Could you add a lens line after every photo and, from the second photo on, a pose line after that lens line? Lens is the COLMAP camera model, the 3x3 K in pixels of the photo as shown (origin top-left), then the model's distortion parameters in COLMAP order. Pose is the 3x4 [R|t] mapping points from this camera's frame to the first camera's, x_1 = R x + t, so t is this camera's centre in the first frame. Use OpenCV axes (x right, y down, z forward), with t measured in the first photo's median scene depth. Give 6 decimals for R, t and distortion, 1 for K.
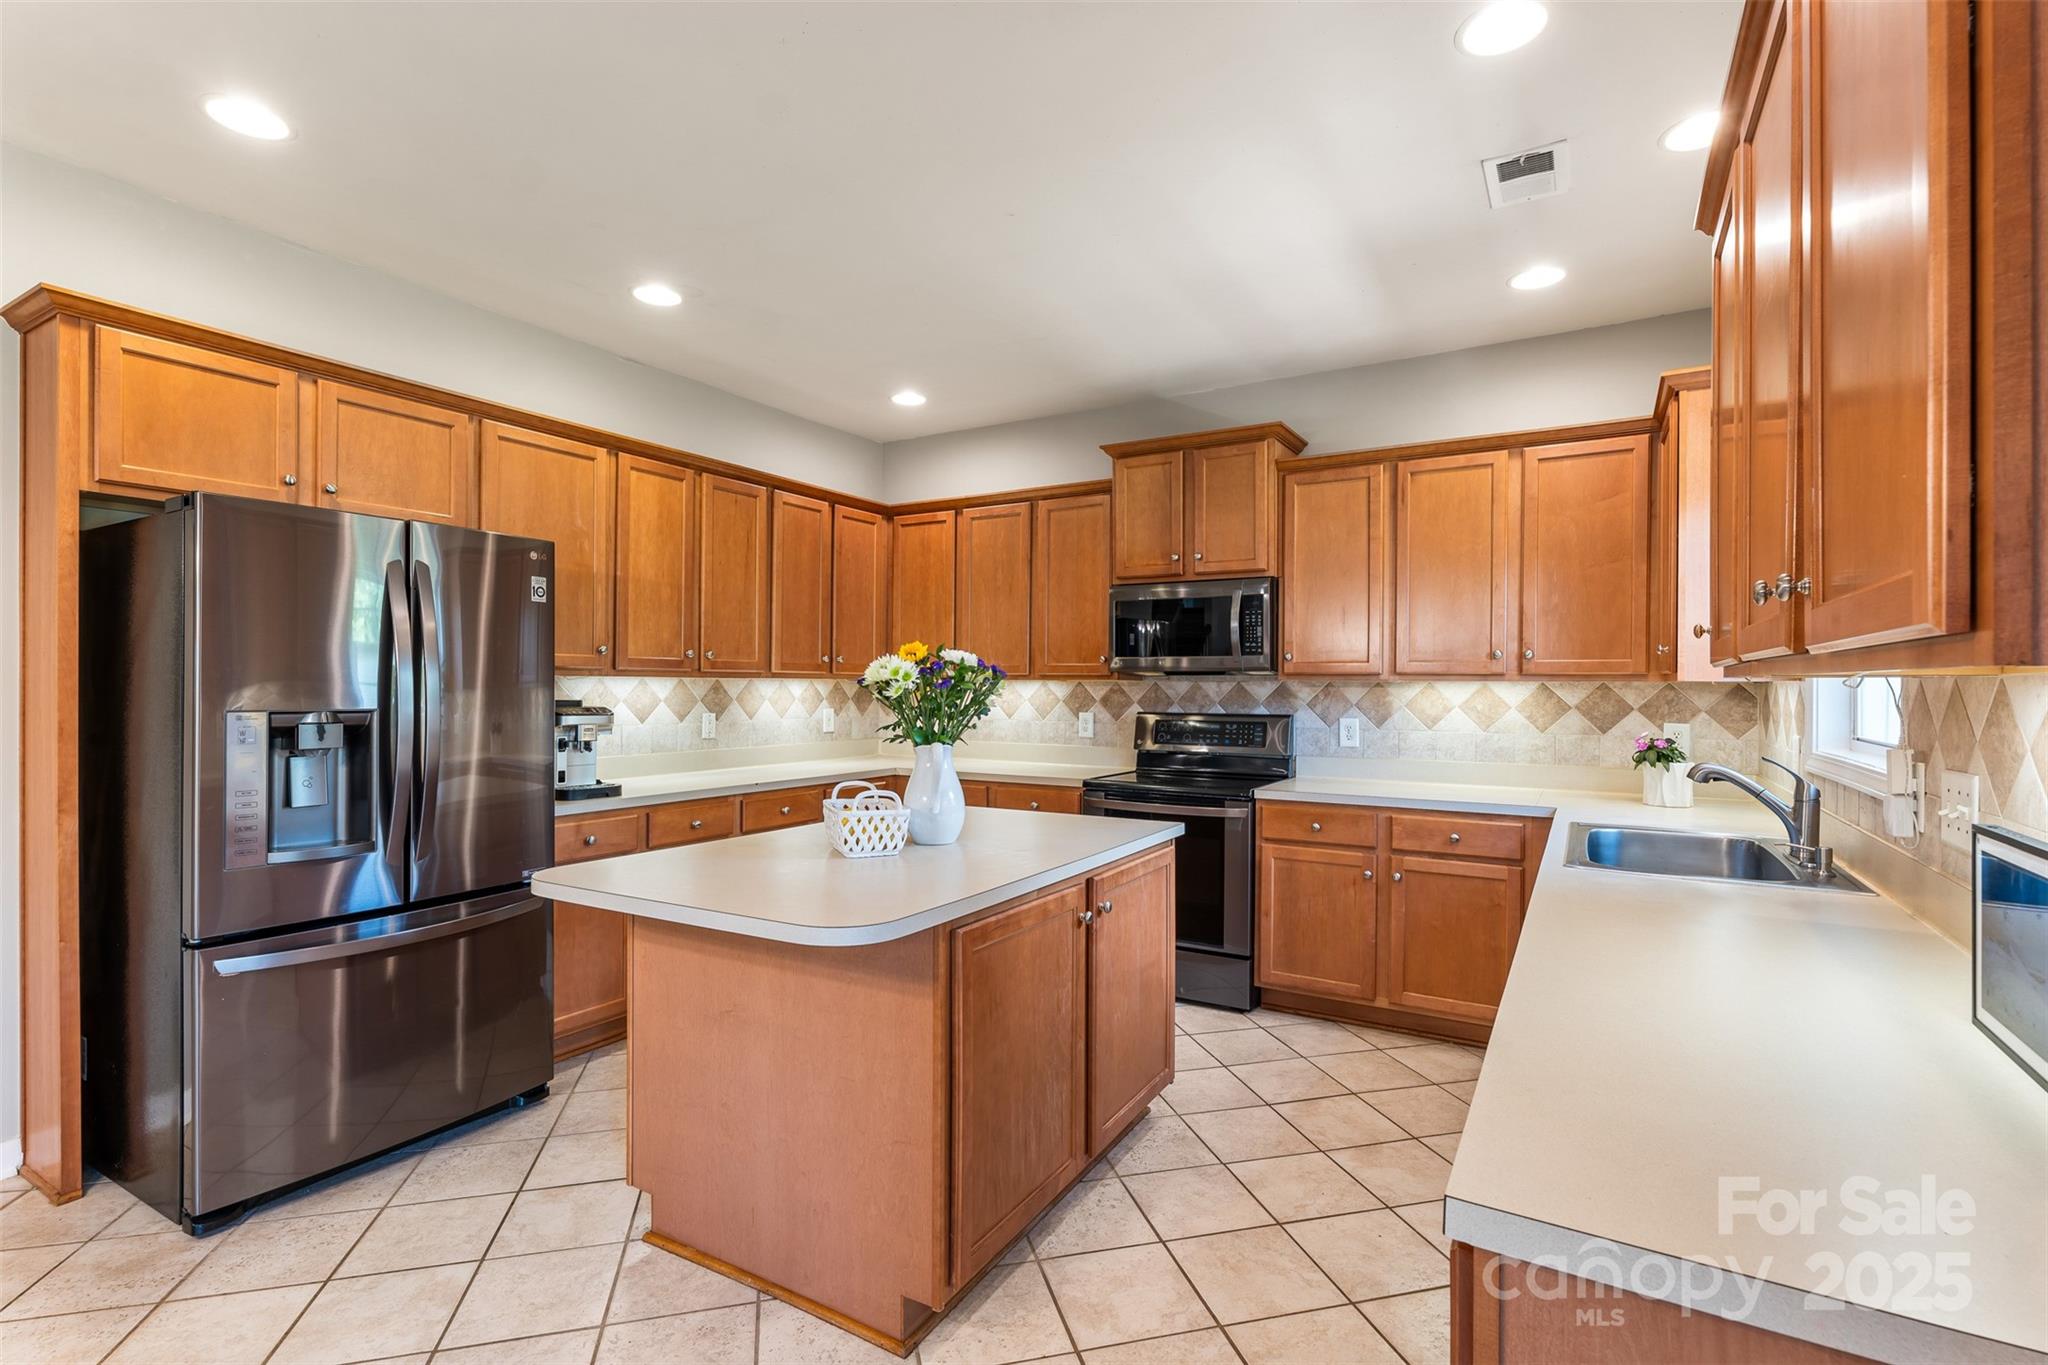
lens RADIAL K [[957.6, 0, 1024.0], [0, 957.6, 682.5], [0, 0, 1]] dist [-0.024417, 0.028048]
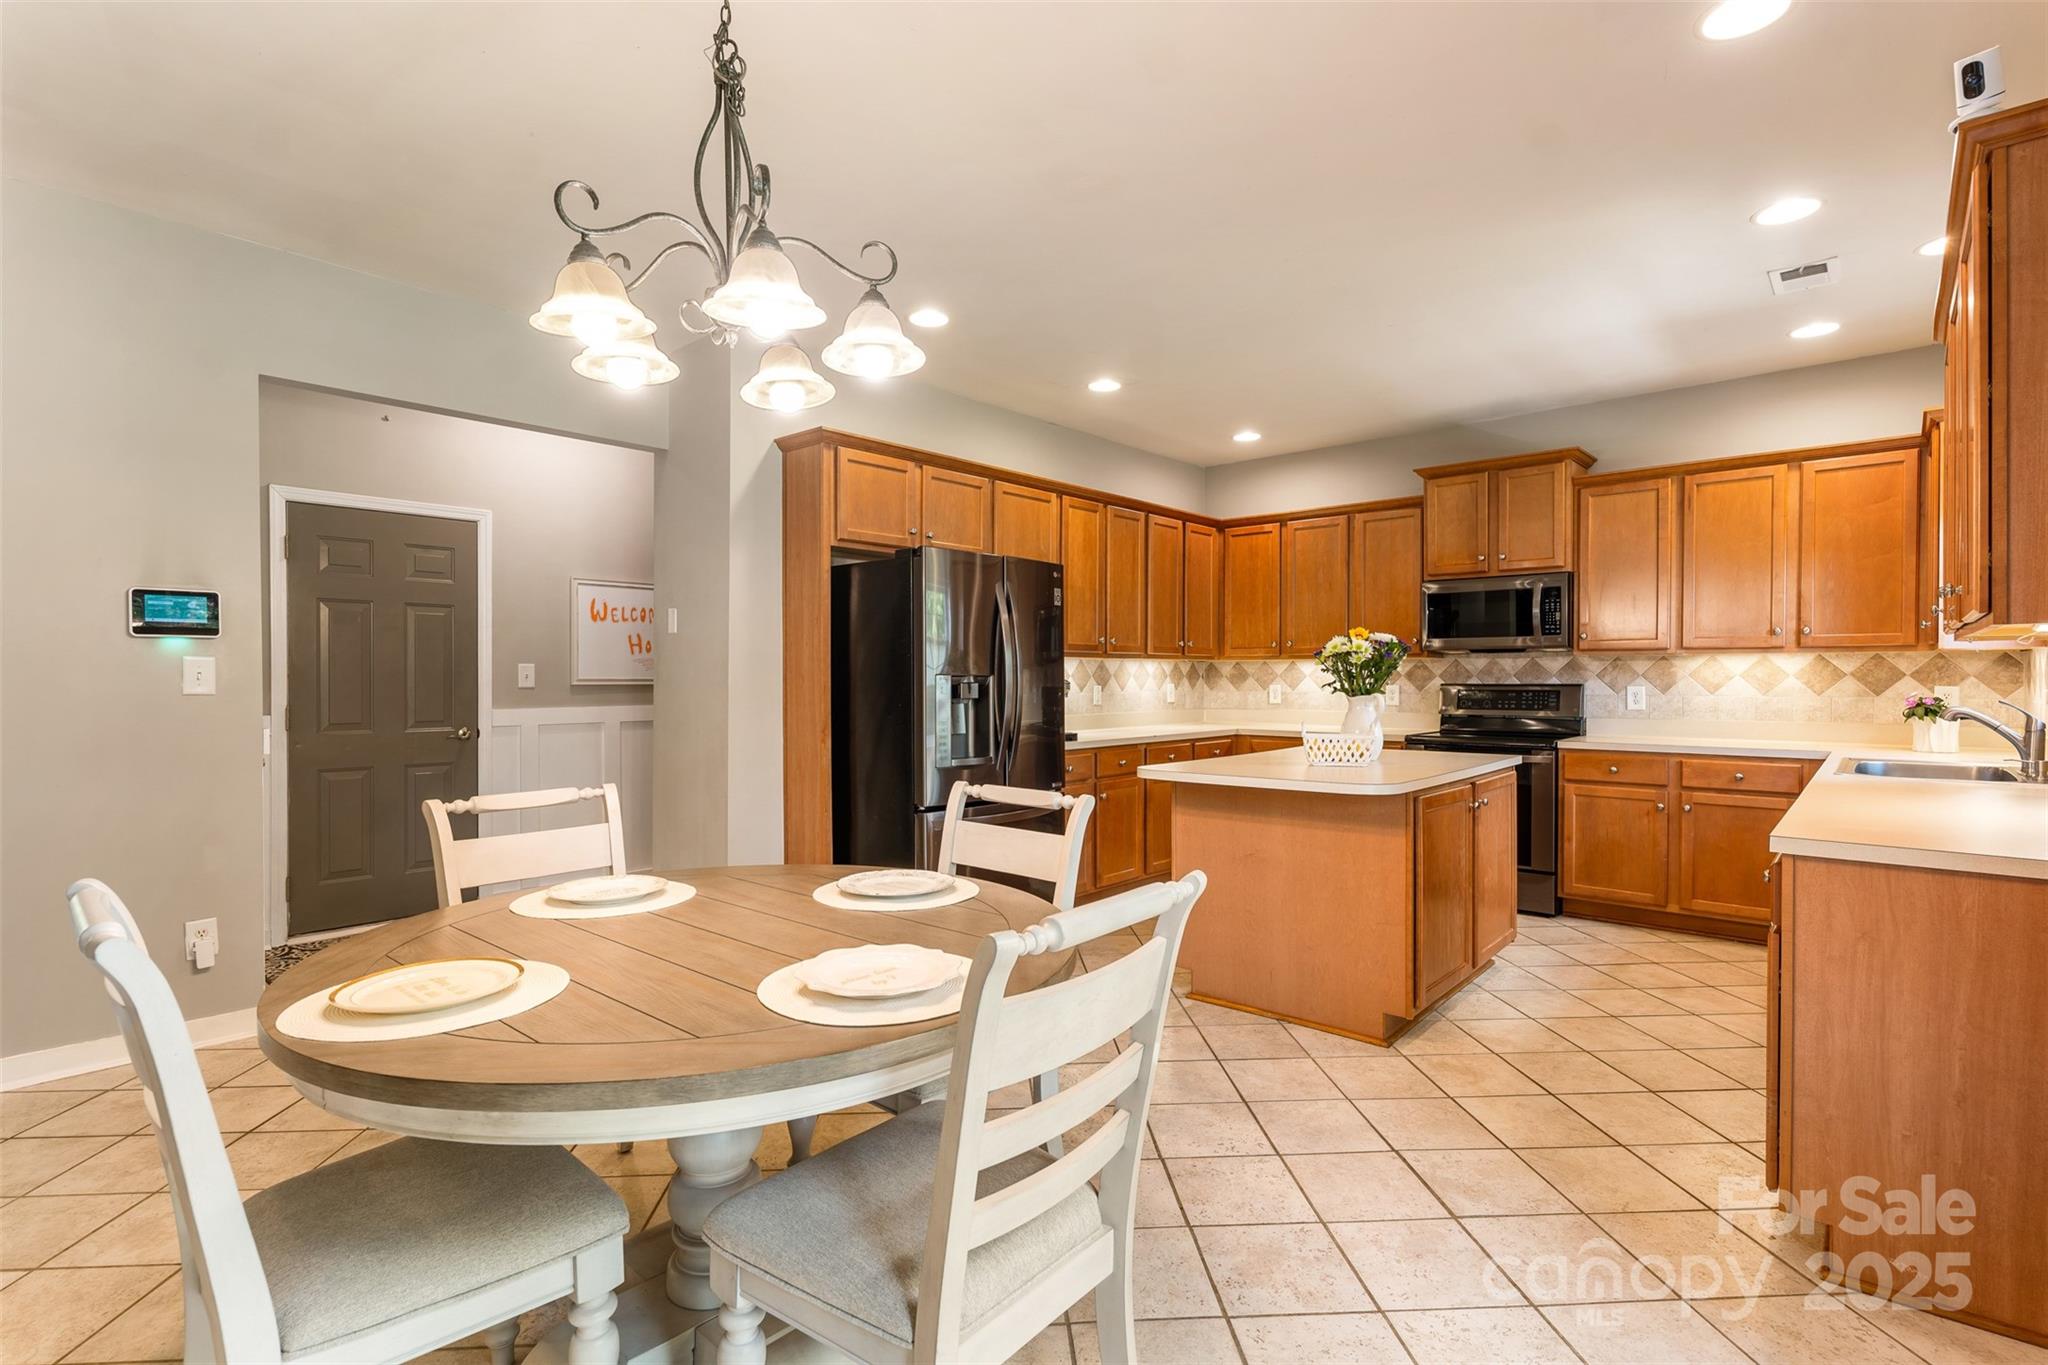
lens RADIAL K [[971.1, 0, 1024.0], [0, 971.1, 682.5], [0, 0, 1]] dist [0.003496, 0.000477]
pose [[0.981989, -0.005114, -0.188870, -0.203284], [0.006855, 0.999940, 0.008564, 0.018084], [0.188815, -0.009705, 0.981965, -0.384830]]
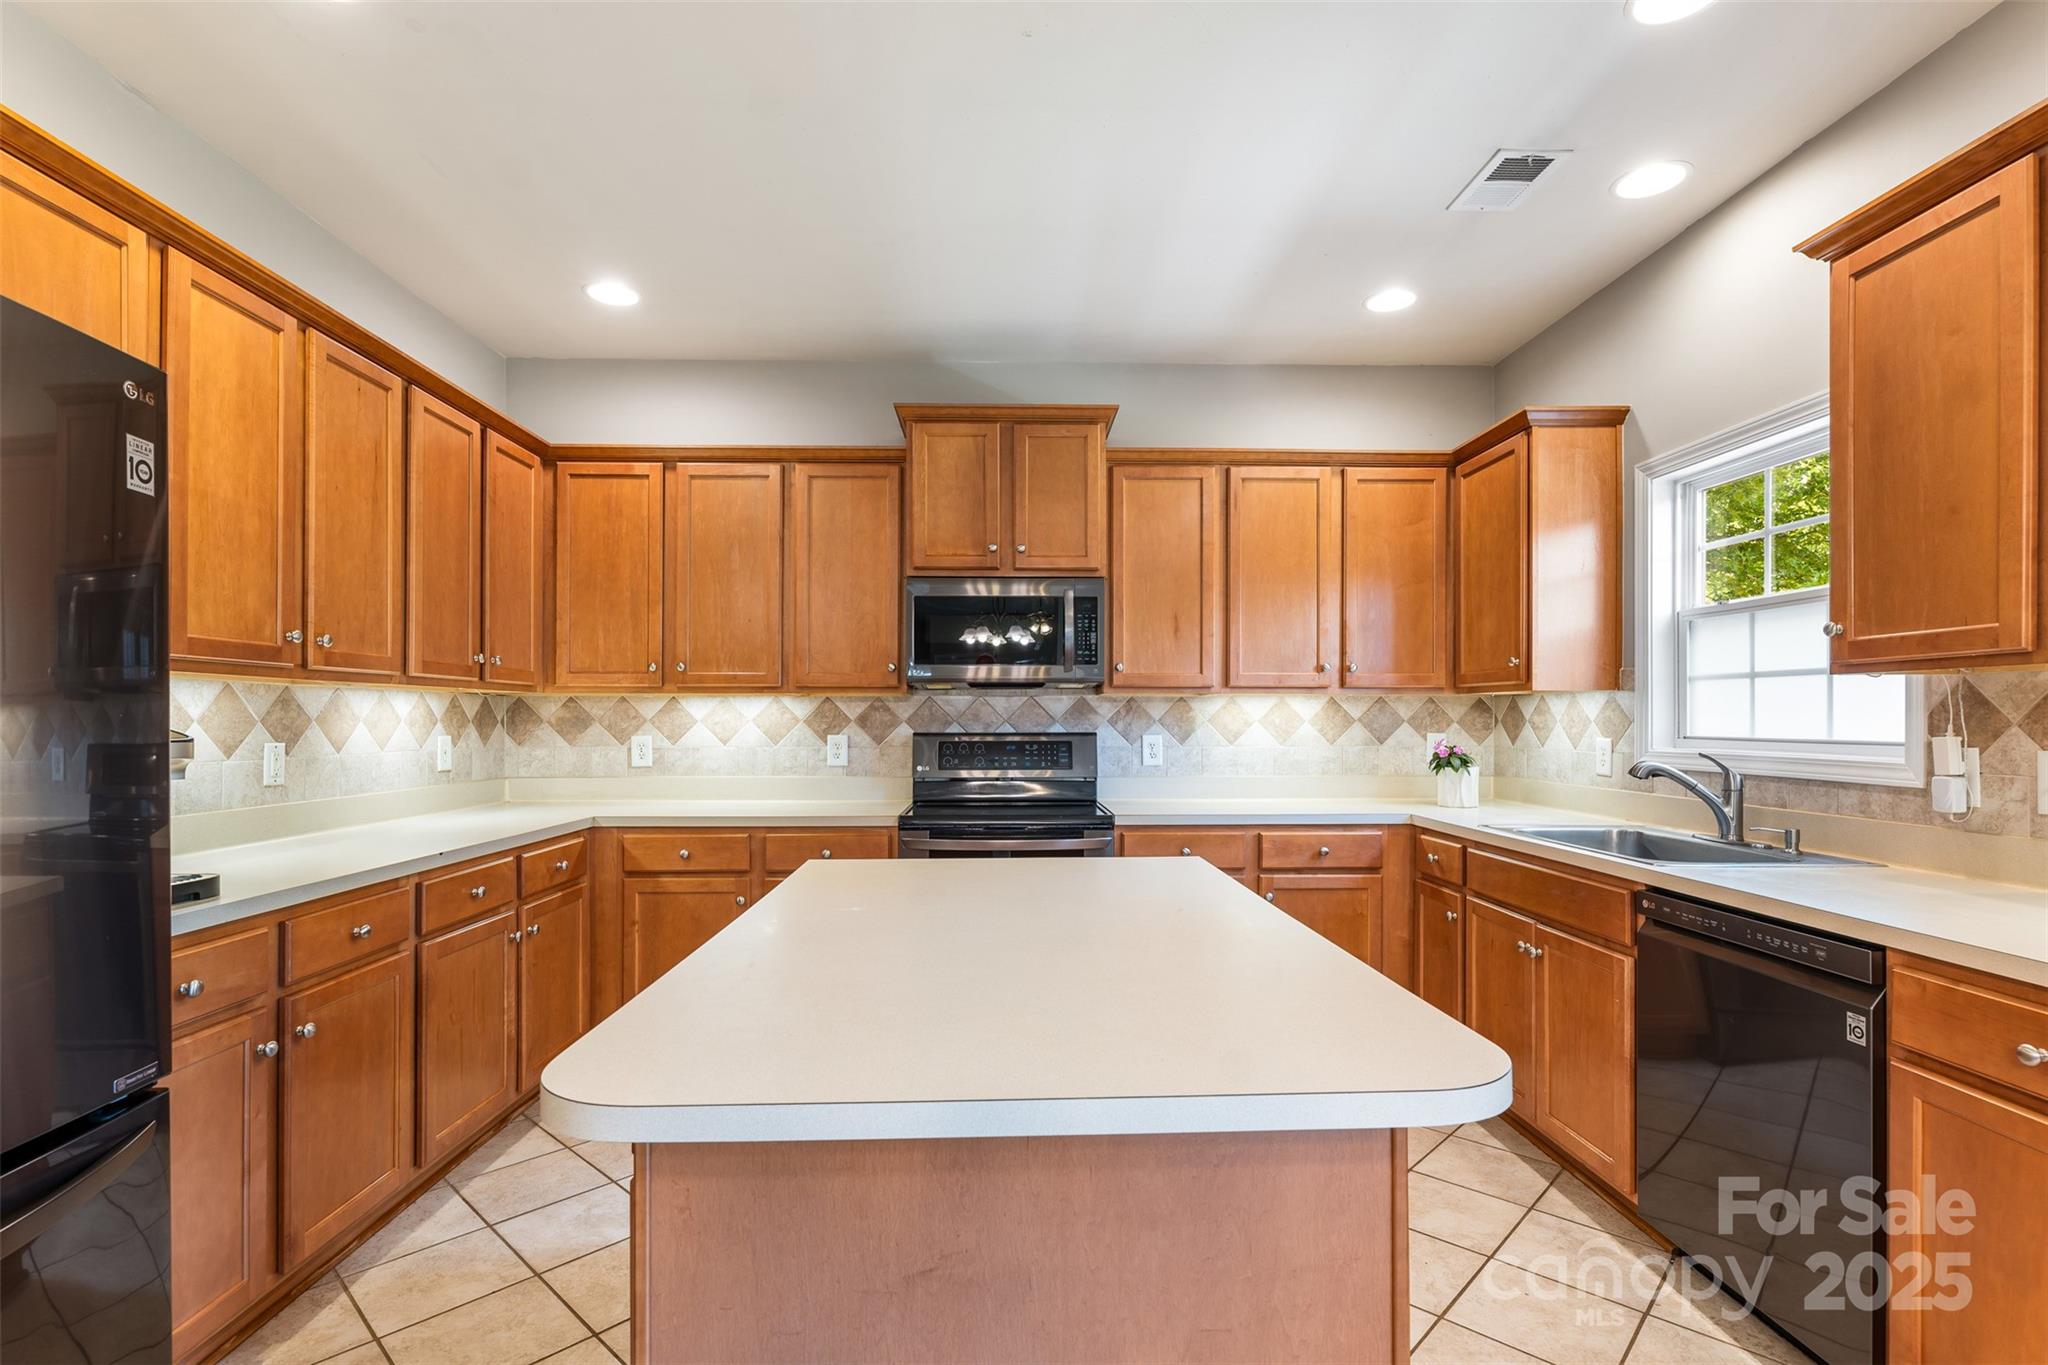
lens RADIAL K [[970.6, 0, 1030.0], [0, 970.6, 715.4], [0, 0, 1]] dist [0.000908, 0.000187]
pose [[0.843865, -0.002545, 0.536549, -0.296508], [0.002767, 0.999996, 0.000391, 0.018729], [-0.536548, 0.001155, 0.843869, 0.274840]]
